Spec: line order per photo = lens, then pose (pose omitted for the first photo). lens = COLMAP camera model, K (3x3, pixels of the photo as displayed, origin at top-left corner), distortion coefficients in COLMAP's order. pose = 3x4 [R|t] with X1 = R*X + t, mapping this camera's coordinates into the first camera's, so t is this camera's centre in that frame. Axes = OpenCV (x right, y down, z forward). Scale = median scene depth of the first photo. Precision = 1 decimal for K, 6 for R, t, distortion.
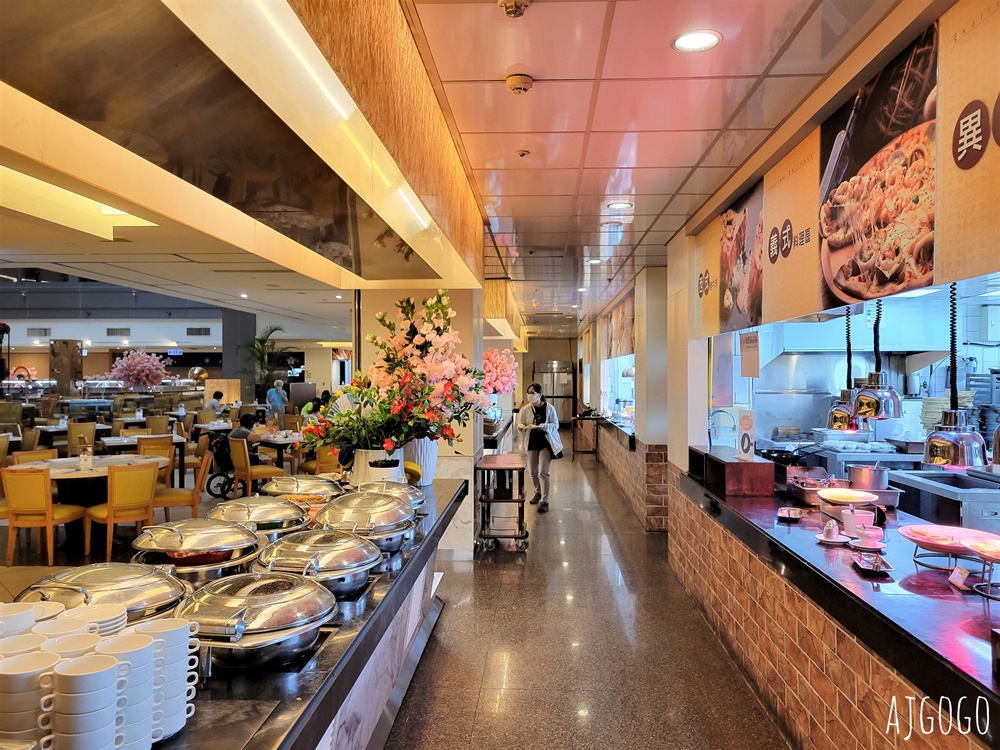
lens RADIAL K [[751.1, 0, 502.8], [0, 751.1, 378.7], [0, 0, 1]] dist [0.046826, -0.033475]
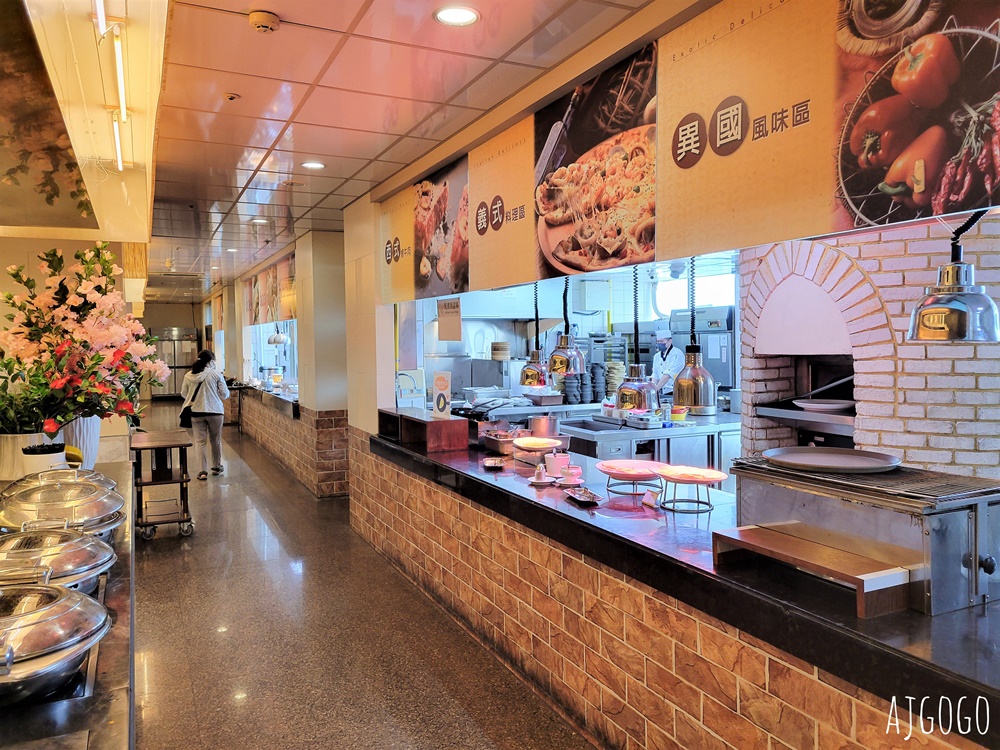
lens RADIAL K [[751.1, 0, 505.0], [0, 751.1, 370.3], [0, 0, 1]] dist [0.046826, -0.033475]
pose [[0.876180, -0.029008, 0.481110, -0.118652], [0.013380, 0.999266, 0.035882, 0.002866], [-0.481798, -0.025001, 0.875925, 0.025955]]
